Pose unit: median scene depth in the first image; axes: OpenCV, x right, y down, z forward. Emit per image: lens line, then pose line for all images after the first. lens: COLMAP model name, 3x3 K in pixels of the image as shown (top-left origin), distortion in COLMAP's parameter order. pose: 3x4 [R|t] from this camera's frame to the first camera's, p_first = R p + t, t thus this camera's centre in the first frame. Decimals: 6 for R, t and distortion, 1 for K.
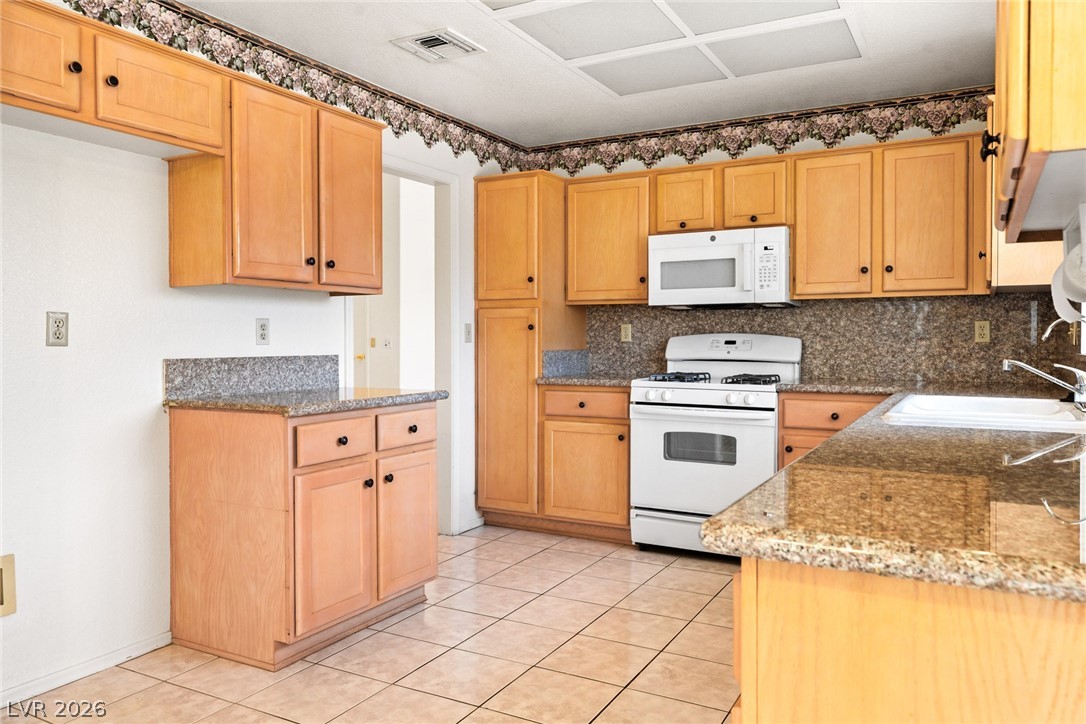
lens RADIAL K [[772.5, 0, 525.5], [0, 772.5, 345.1], [0, 0, 1]] dist [-0.000951, 0.005804]
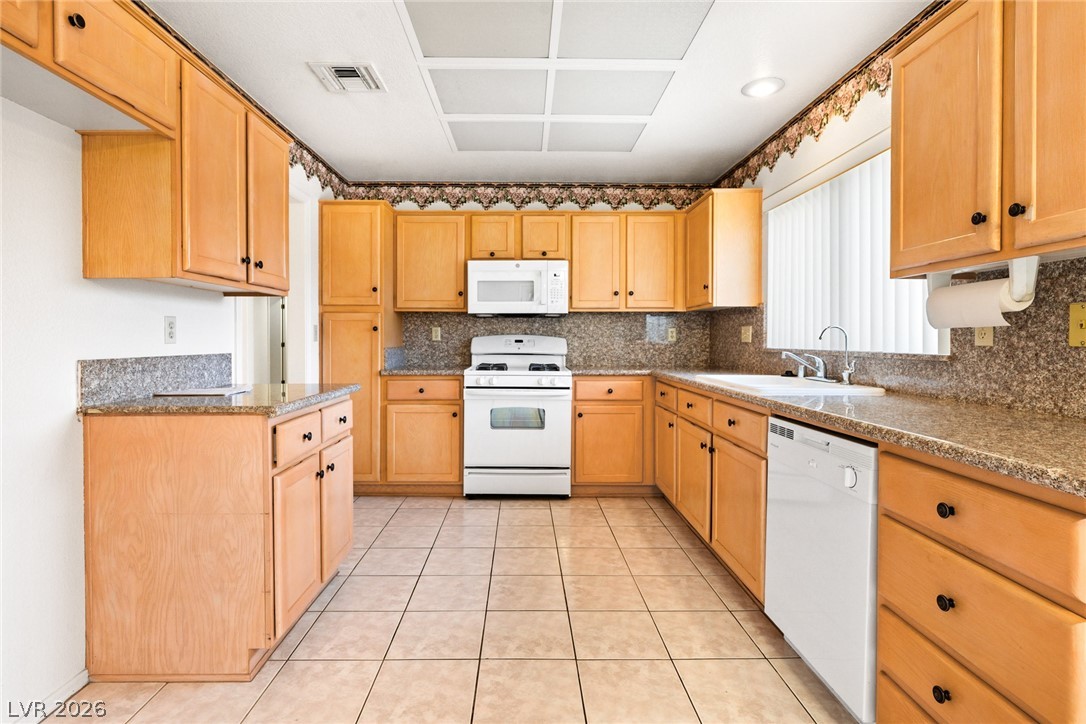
lens RADIAL K [[542.8, 0, 515.4], [0, 542.8, 342.8], [0, 0, 1]] dist [-0.003730, -0.001289]
pose [[0.871718, -0.001231, 0.490006, -0.258742], [0.001478, 0.999999, -0.000117, -0.000513], [-0.490005, 0.000826, 0.871719, 0.173167]]
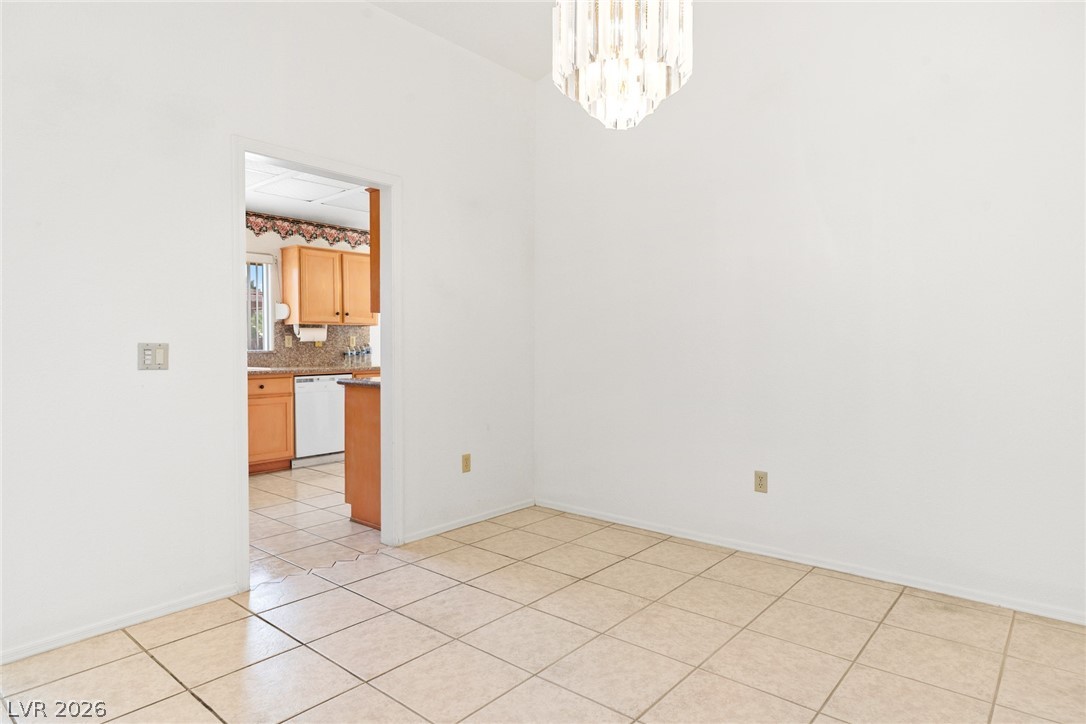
lens RADIAL K [[622.7, 0, 545.2], [0, 622.7, 357.8], [0, 0, 1]] dist [0.007190, 0.000492]
pose [[-0.985297, -0.004117, 0.170803, -0.624414], [0.001303, 0.999499, 0.031610, -0.019539], [-0.170848, 0.031368, -0.984798, 1.892716]]
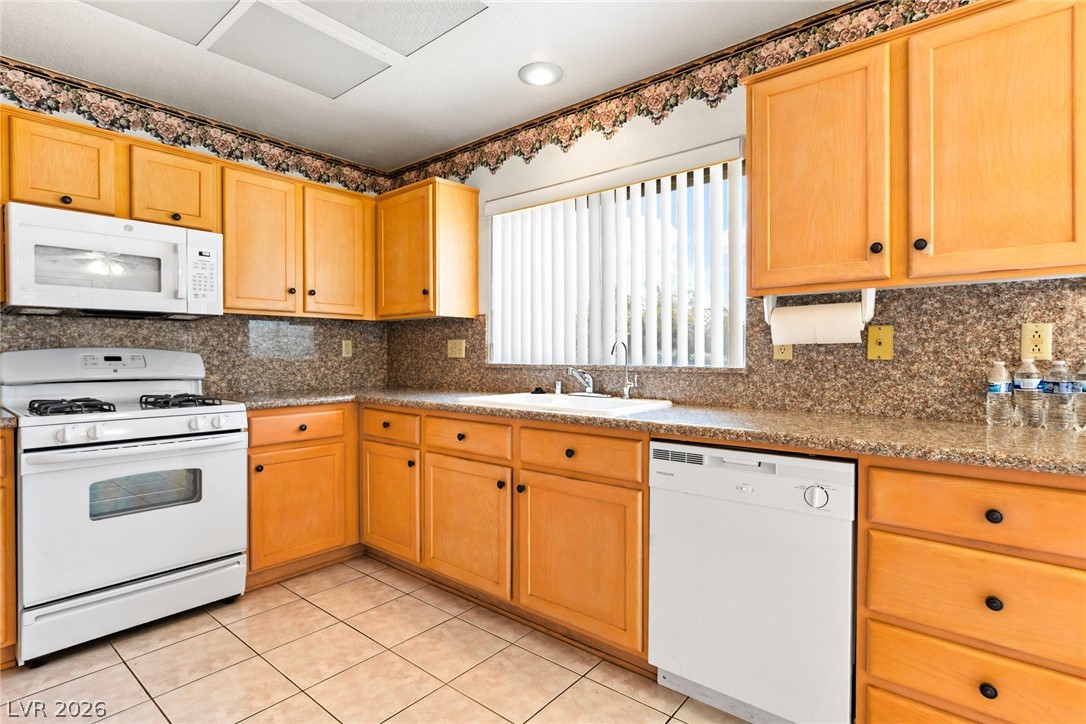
lens RADIAL K [[542.8, 0, 541.8], [0, 542.8, 359.6], [0, 0, 1]] dist [-0.003730, -0.001289]
pose [[0.170013, -0.010529, 0.985386, -0.261424], [0.008540, 0.999921, 0.009211, -0.004511], [-0.985405, 0.006849, 0.170089, 0.531705]]
